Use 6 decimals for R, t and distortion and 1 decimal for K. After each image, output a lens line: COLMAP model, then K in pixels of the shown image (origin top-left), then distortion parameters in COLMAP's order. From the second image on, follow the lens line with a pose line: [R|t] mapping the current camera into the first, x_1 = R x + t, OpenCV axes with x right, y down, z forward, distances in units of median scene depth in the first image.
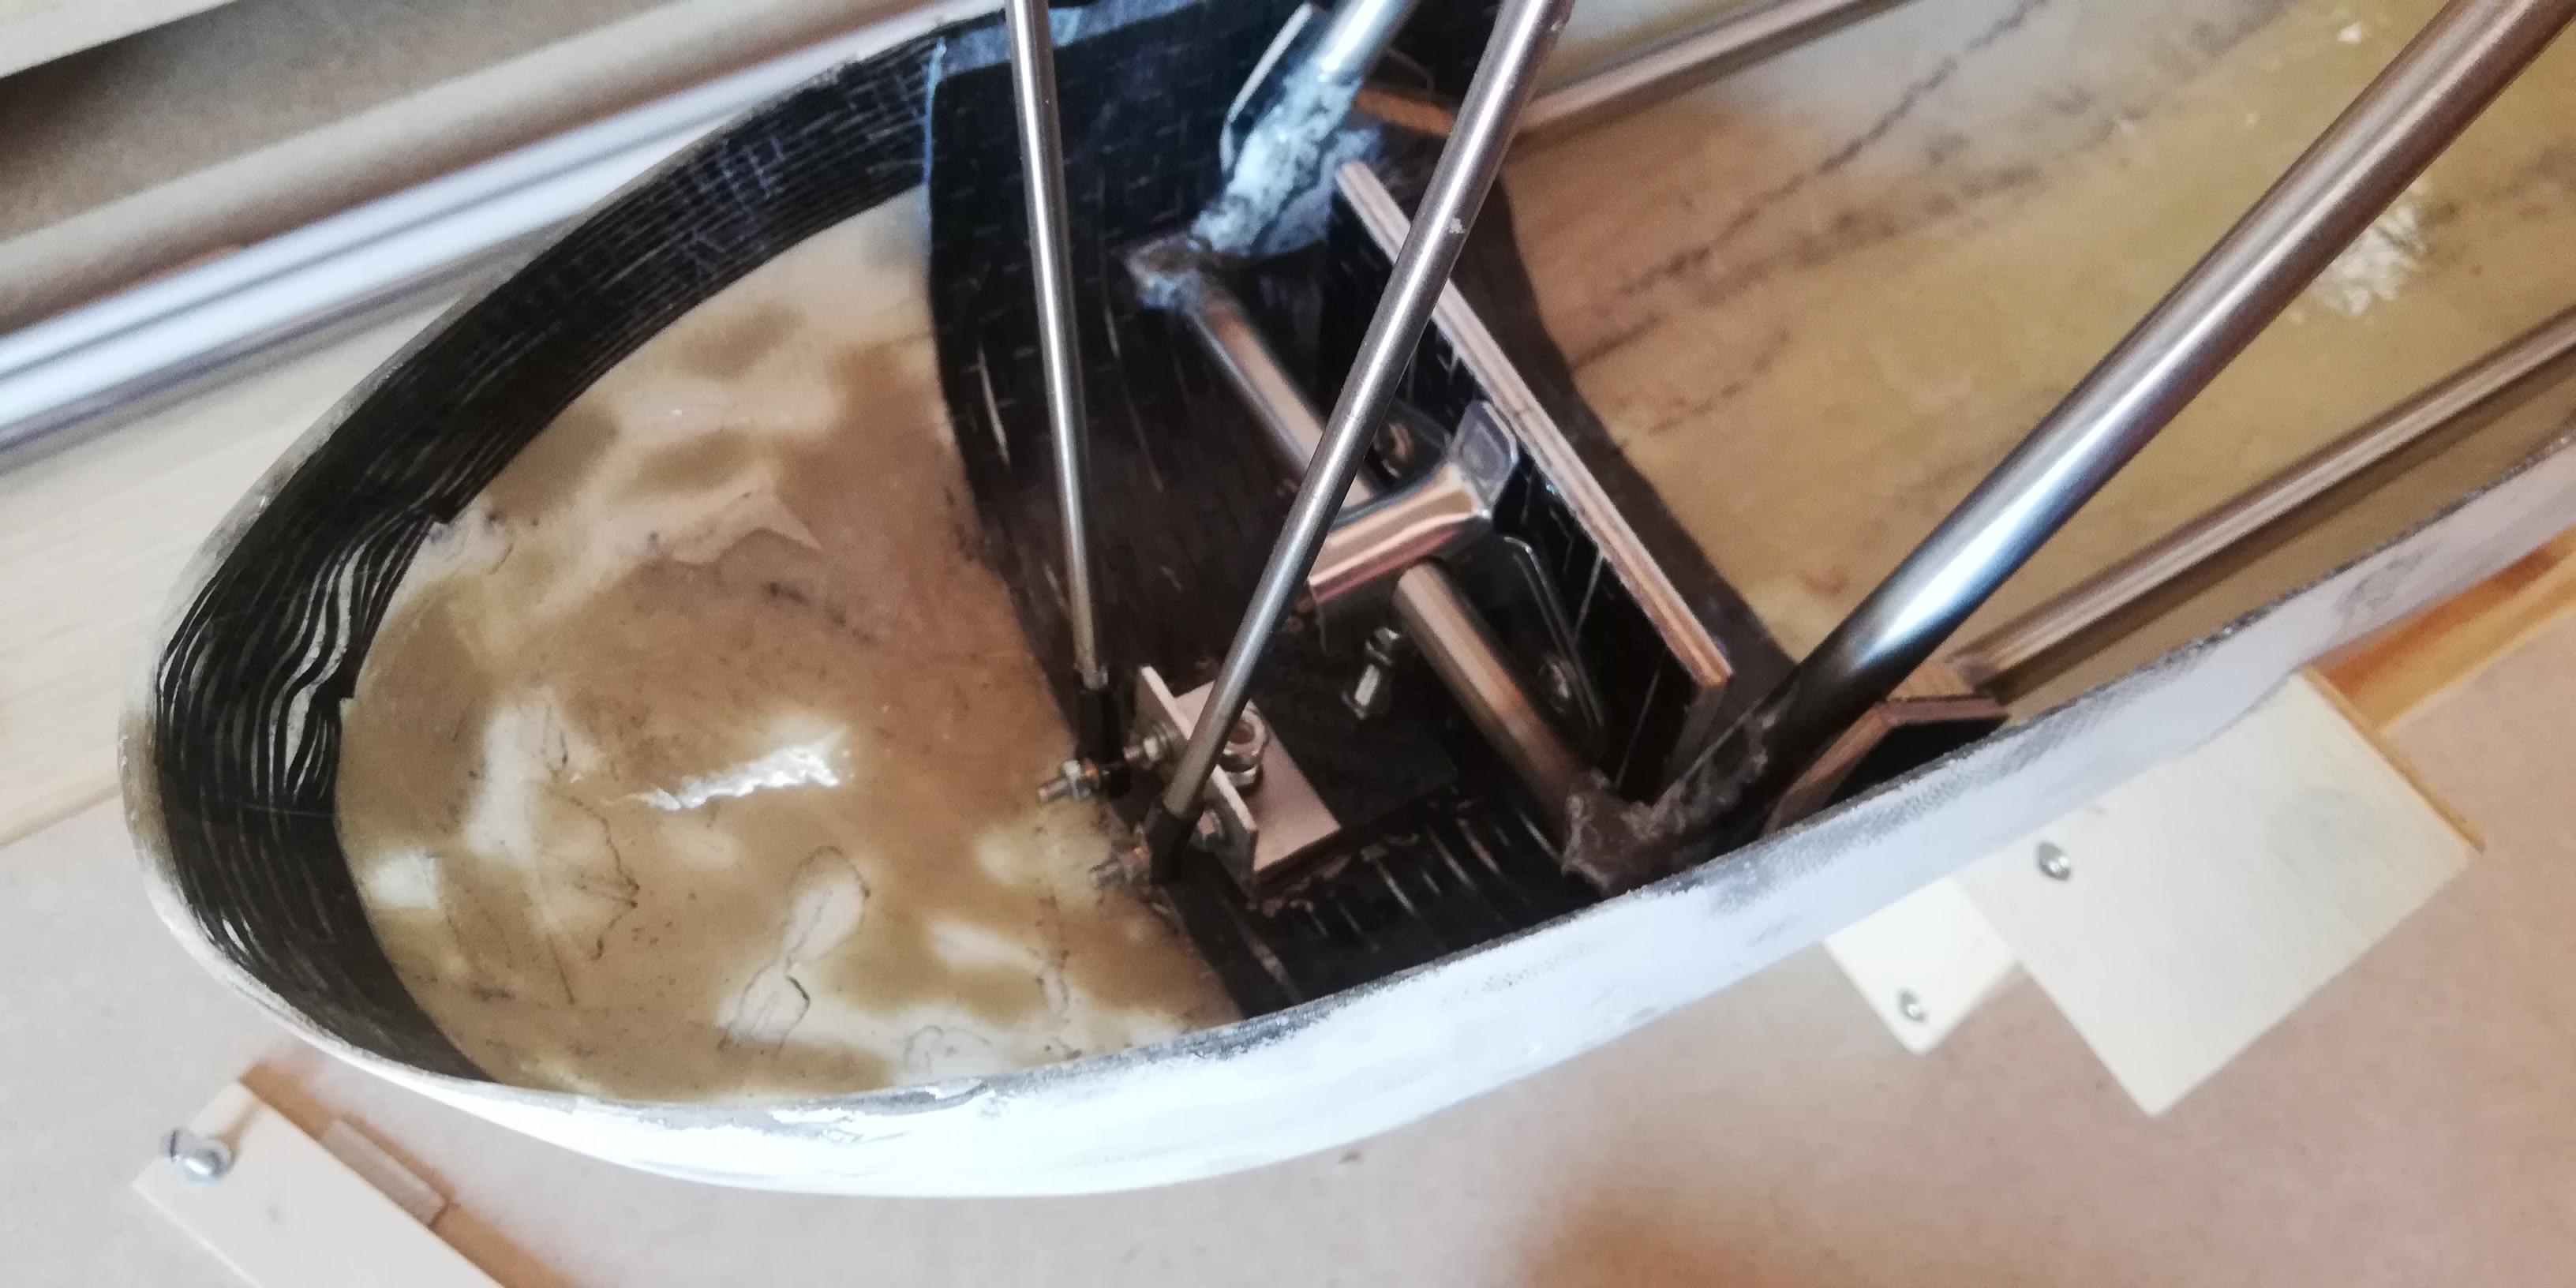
lens RADIAL K [[1941.6, 0, 1300.5], [0, 1941.6, 652.8], [0, 0, 1]] dist [0.108618, -0.254899]
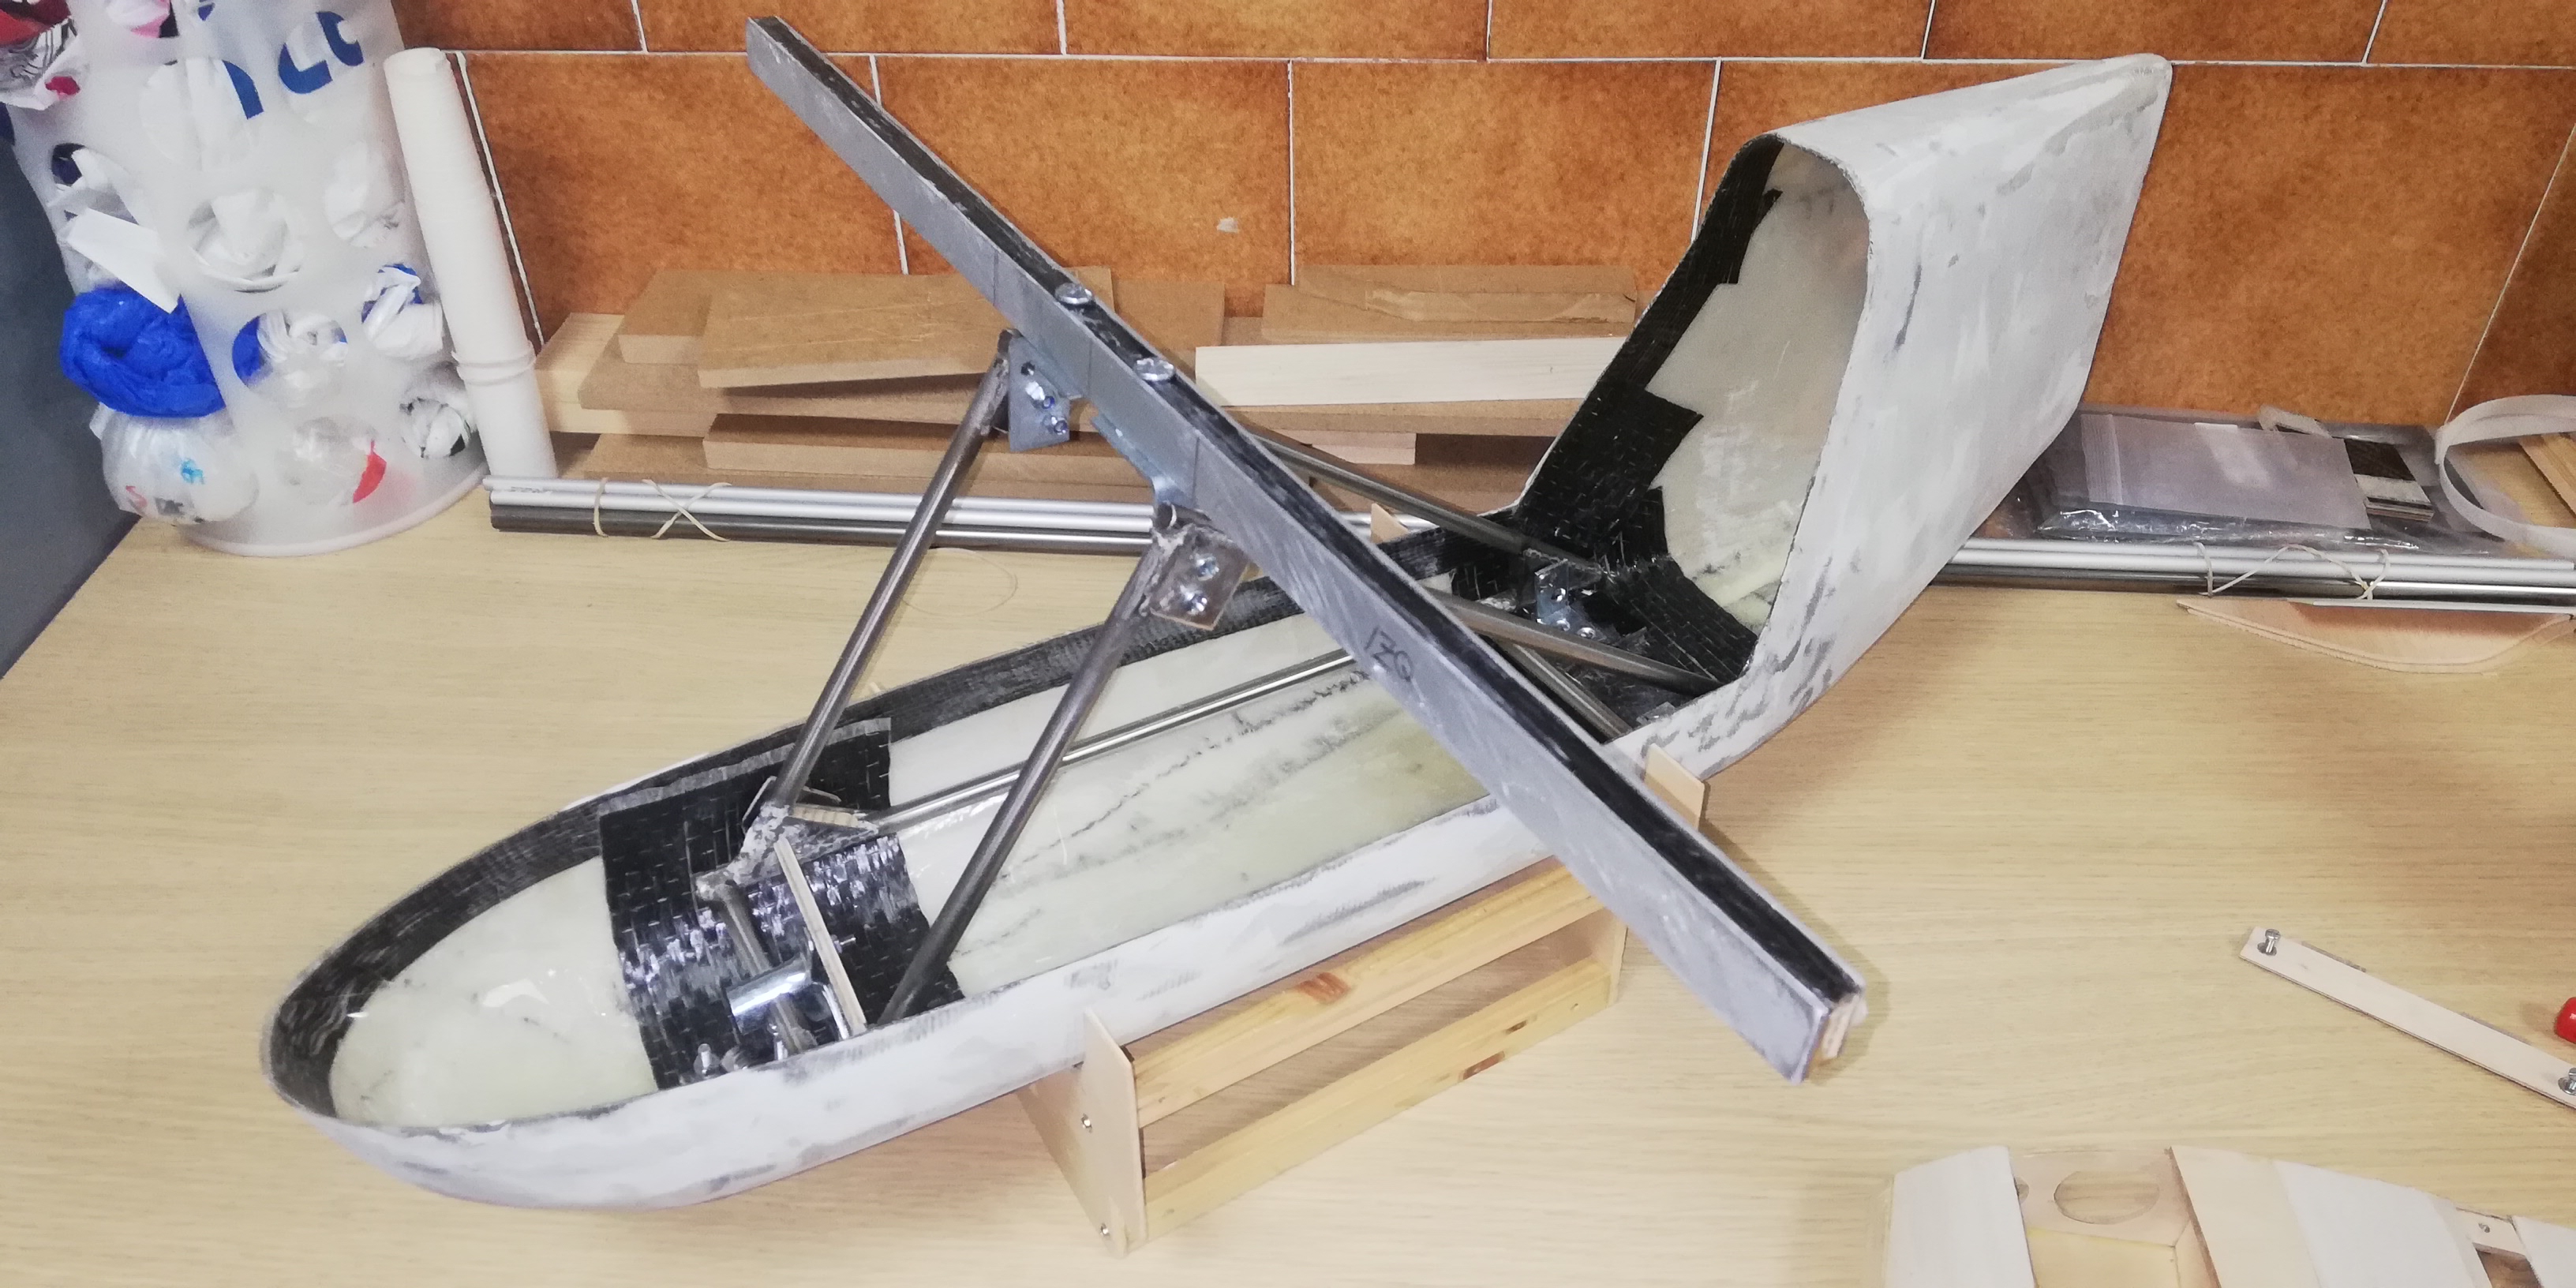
lens RADIAL K [[1941.6, 0, 1300.5], [0, 1941.6, 652.8], [0, 0, 1]] dist [0.108618, -0.254899]
pose [[0.997120, -0.038970, -0.065063, 0.834525], [0.015010, 0.942318, -0.334383, 0.354255], [0.074341, 0.332443, 0.940189, -1.323344]]
